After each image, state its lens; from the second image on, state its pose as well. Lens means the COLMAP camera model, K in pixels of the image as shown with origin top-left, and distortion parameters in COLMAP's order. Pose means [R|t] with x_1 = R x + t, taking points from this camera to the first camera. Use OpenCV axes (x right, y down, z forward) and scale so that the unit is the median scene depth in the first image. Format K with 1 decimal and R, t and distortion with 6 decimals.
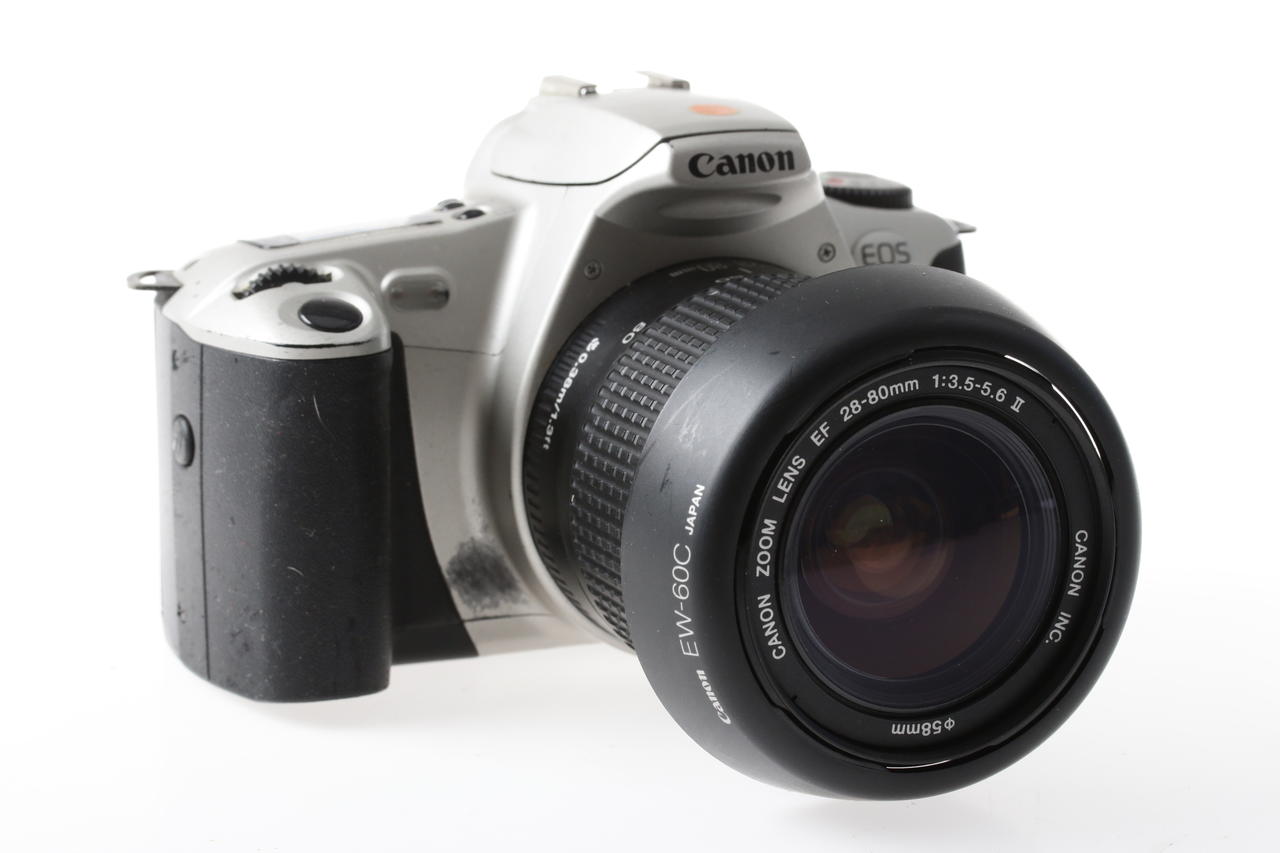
lens RADIAL K [[3629.6, 0, 640.4], [0, 3629.6, 428.4], [0, 0, 1]] dist [-0.600552, 0.000000]
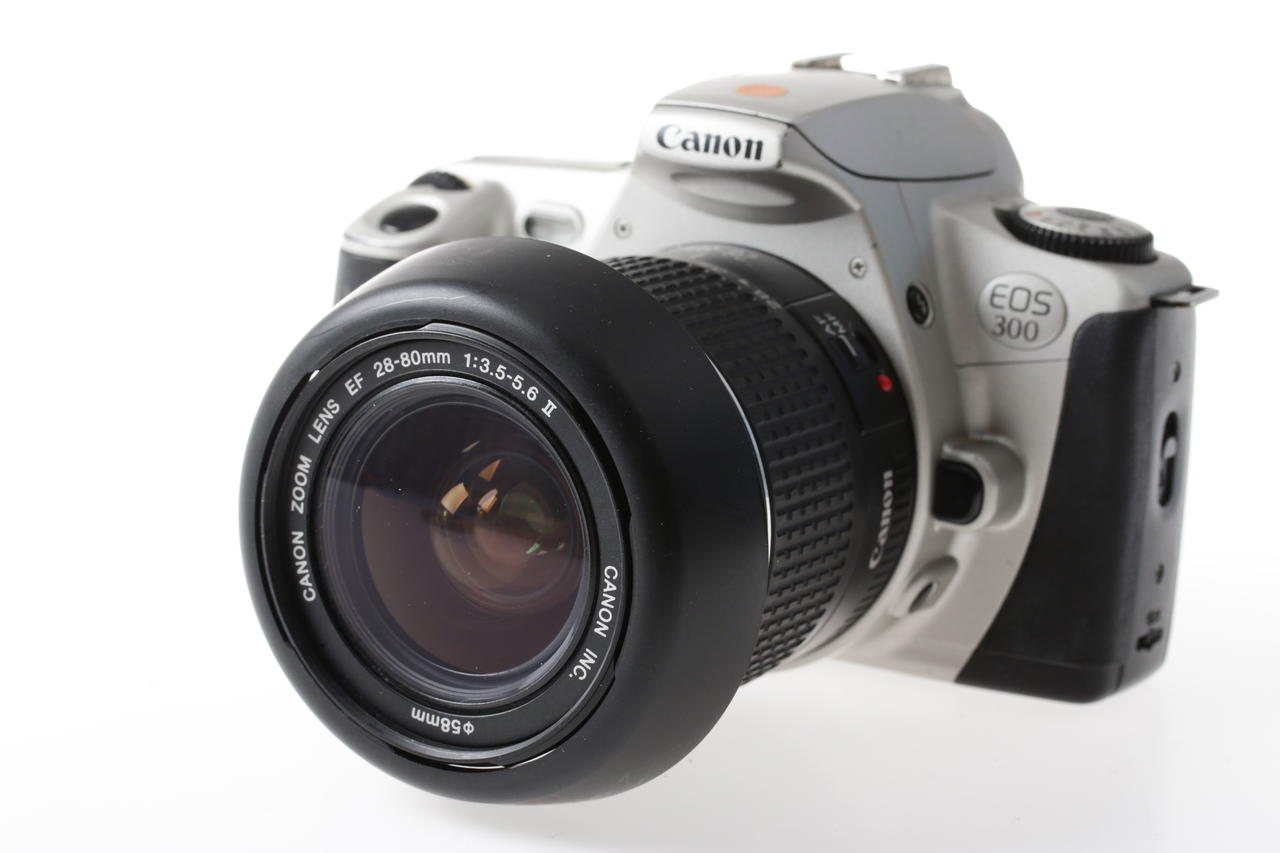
lens RADIAL K [[3629.6, 0, 639.7], [0, 3629.6, 427.7], [0, 0, 1]] dist [-0.600552, 0.000000]
pose [[0.698680, 0.231904, -0.676806, 0.756701], [-0.237585, 0.967530, 0.086255, -0.088197], [0.674833, 0.100534, 0.731091, 0.339536]]
